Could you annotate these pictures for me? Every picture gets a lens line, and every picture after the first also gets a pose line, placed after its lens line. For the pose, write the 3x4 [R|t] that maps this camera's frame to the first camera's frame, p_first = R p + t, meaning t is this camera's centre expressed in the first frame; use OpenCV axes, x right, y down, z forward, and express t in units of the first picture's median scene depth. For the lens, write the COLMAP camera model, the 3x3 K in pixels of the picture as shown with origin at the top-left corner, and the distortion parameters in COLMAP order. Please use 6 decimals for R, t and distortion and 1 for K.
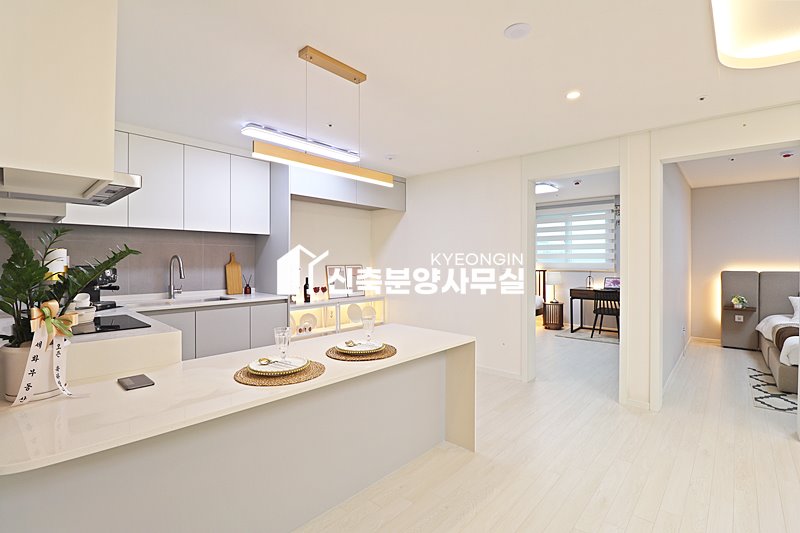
lens RADIAL K [[367.9, 0, 392.5], [0, 367.9, 261.9], [0, 0, 1]] dist [-0.003090, -0.011633]
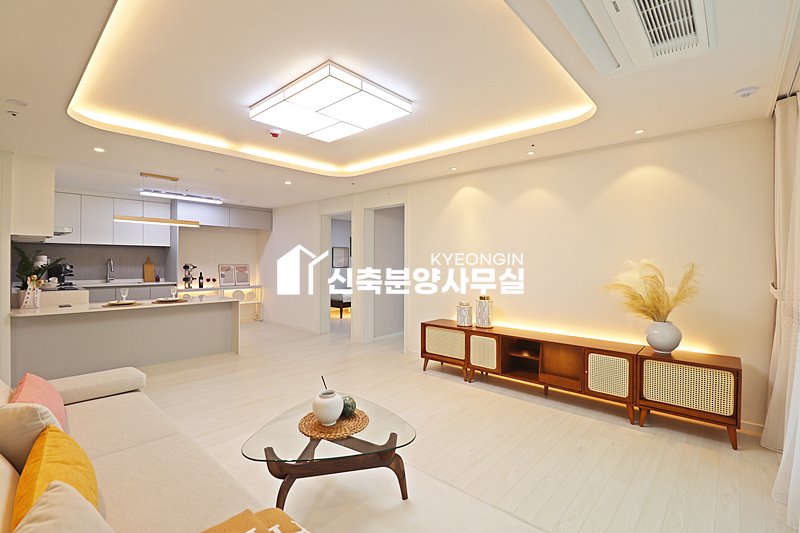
lens RADIAL K [[367.9, 0, 398.8], [0, 367.9, 260.9], [0, 0, 1]] dist [-0.003090, -0.011633]
pose [[0.999992, 0.003946, 0.000744, 0.714998], [-0.003941, 0.999972, -0.006409, -0.001049], [-0.000769, 0.006406, 0.999979, -0.689488]]
